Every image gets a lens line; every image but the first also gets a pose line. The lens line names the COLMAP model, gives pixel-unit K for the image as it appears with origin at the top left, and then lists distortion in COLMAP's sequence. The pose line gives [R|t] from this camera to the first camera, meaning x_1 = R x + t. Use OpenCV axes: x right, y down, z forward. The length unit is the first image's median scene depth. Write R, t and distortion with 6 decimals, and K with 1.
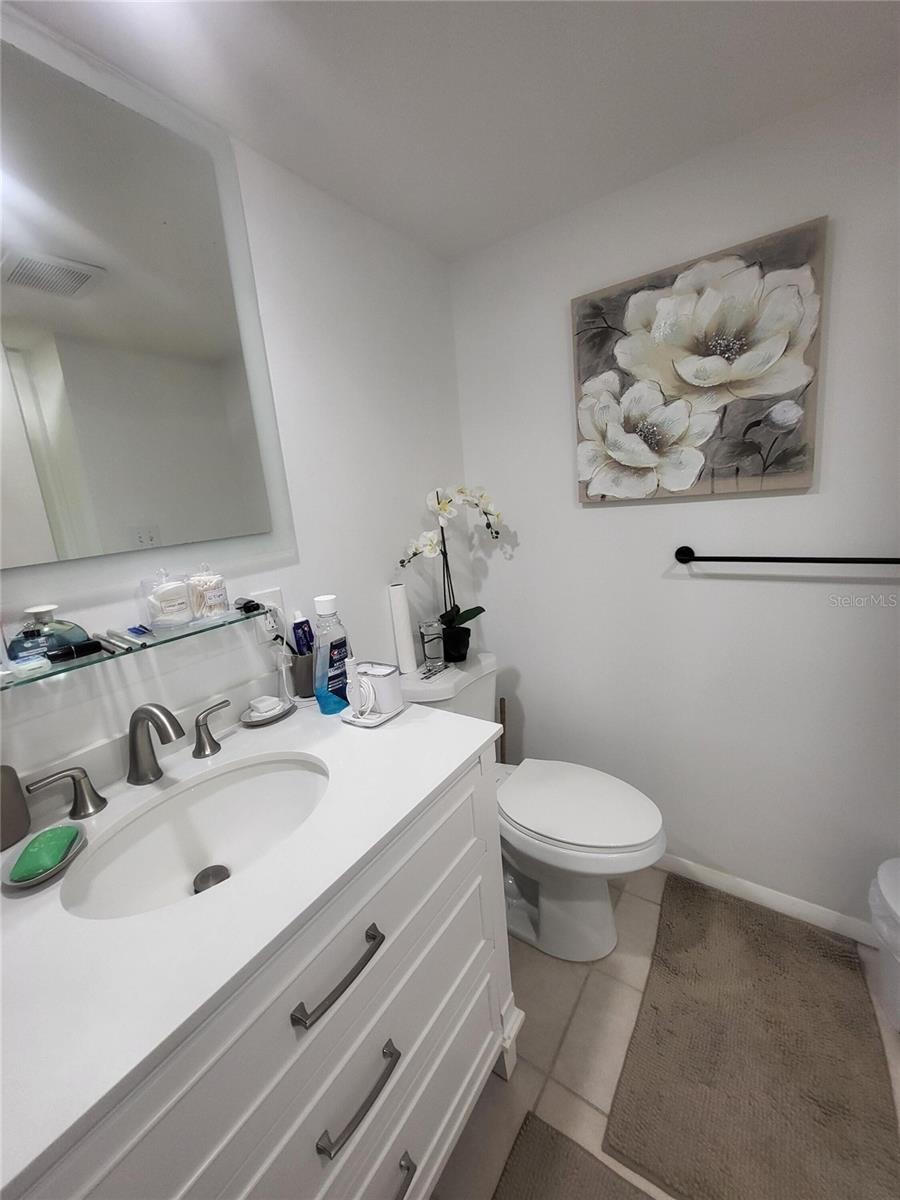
lens RADIAL K [[470.8, 0, 445.7], [0, 470.8, 595.9], [0, 0, 1]] dist [-0.001229, 0.000076]
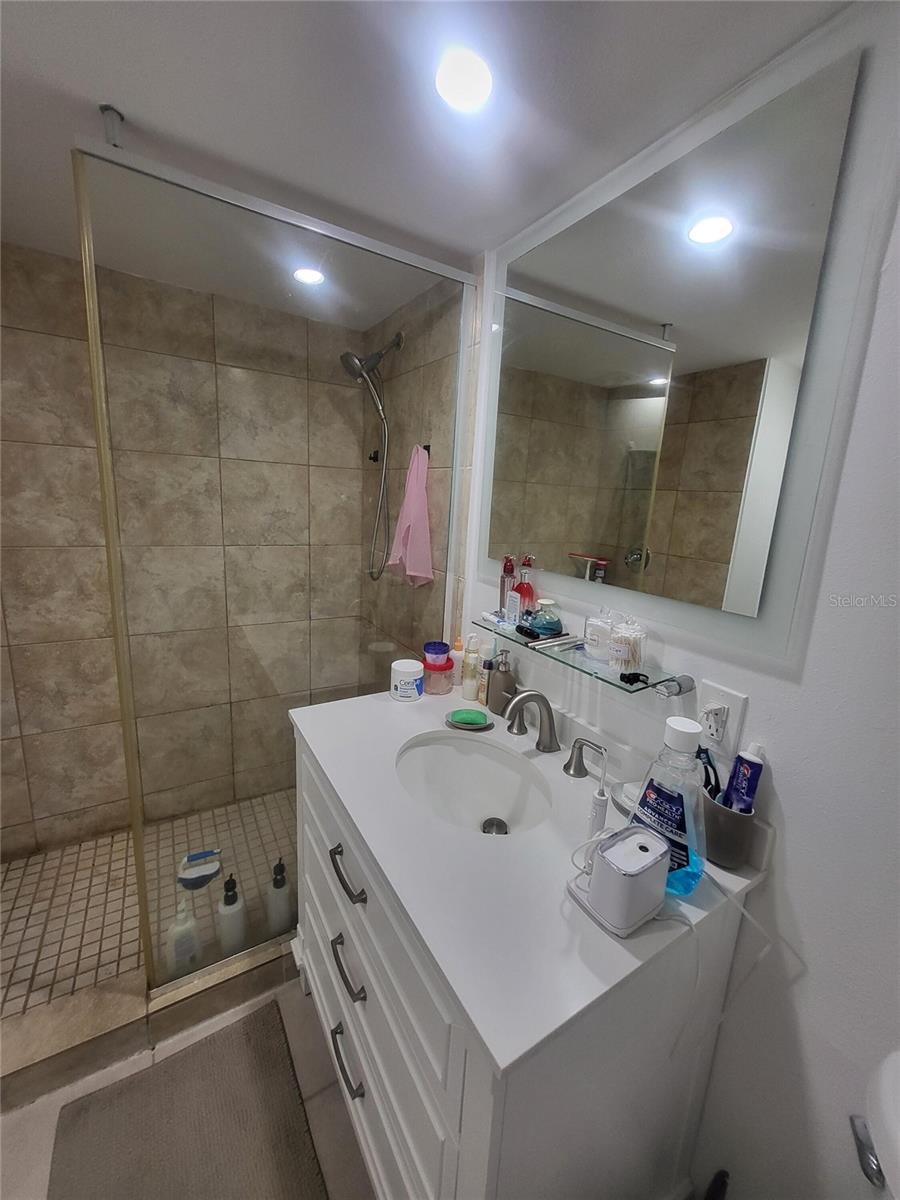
lens RADIAL K [[470.8, 0, 448.5], [0, 470.8, 595.8], [0, 0, 1]] dist [-0.001229, 0.000076]
pose [[-0.403501, 0.258314, -0.877759, 0.426561], [-0.210552, 0.907362, 0.363815, -0.344282], [0.890424, 0.331614, -0.311733, 0.874216]]
